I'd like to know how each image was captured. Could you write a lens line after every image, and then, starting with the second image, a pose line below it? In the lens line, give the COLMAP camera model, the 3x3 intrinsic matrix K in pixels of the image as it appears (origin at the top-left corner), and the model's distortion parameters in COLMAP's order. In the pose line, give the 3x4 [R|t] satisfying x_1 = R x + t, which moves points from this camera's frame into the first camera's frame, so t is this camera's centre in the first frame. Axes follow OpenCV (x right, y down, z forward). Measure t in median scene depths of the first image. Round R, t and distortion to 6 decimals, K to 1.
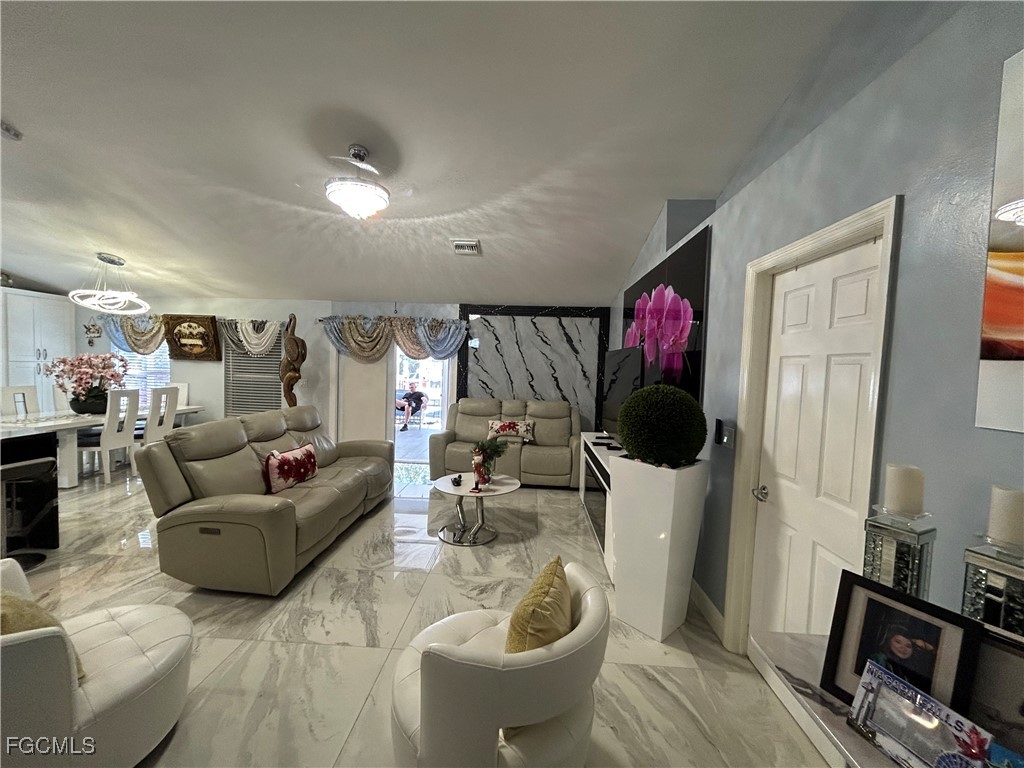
lens RADIAL K [[413.1, 0, 510.8], [0, 413.1, 385.8], [0, 0, 1]] dist [0.000634, 0.000090]
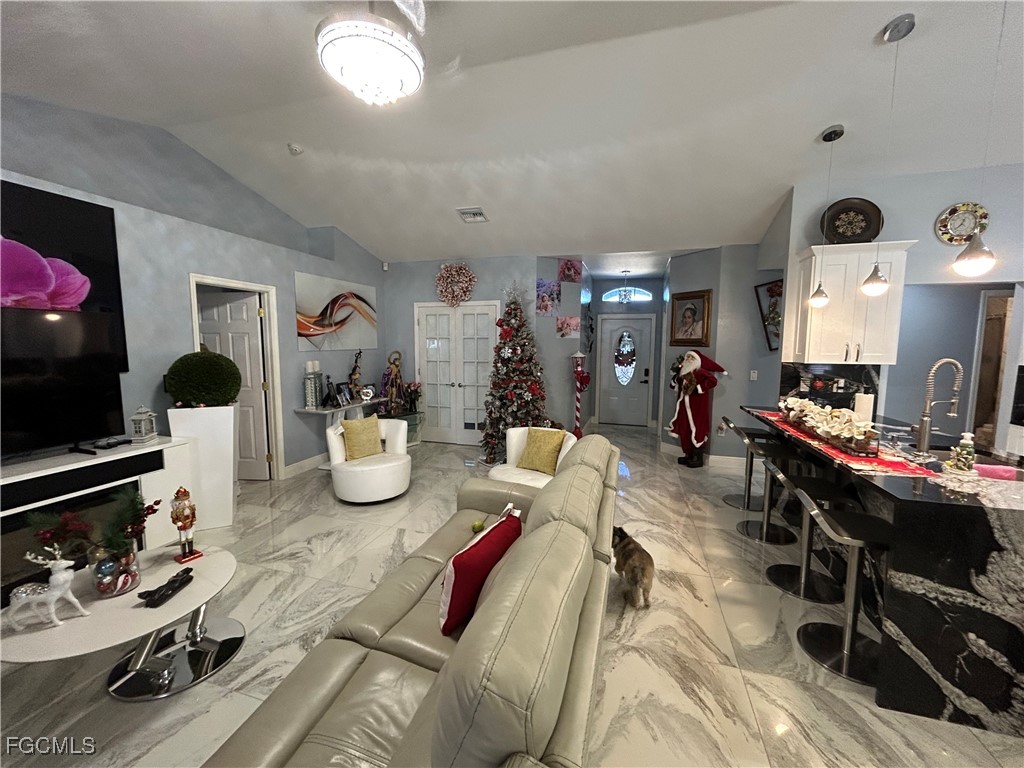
lens RADIAL K [[413.1, 0, 509.6], [0, 413.1, 386.7], [0, 0, 1]] dist [0.000634, 0.000090]
pose [[-0.968474, -0.063238, 0.240954, -0.427569], [-0.024424, 0.986687, 0.160788, -0.058860], [-0.247914, 0.149834, -0.957125, 0.927559]]
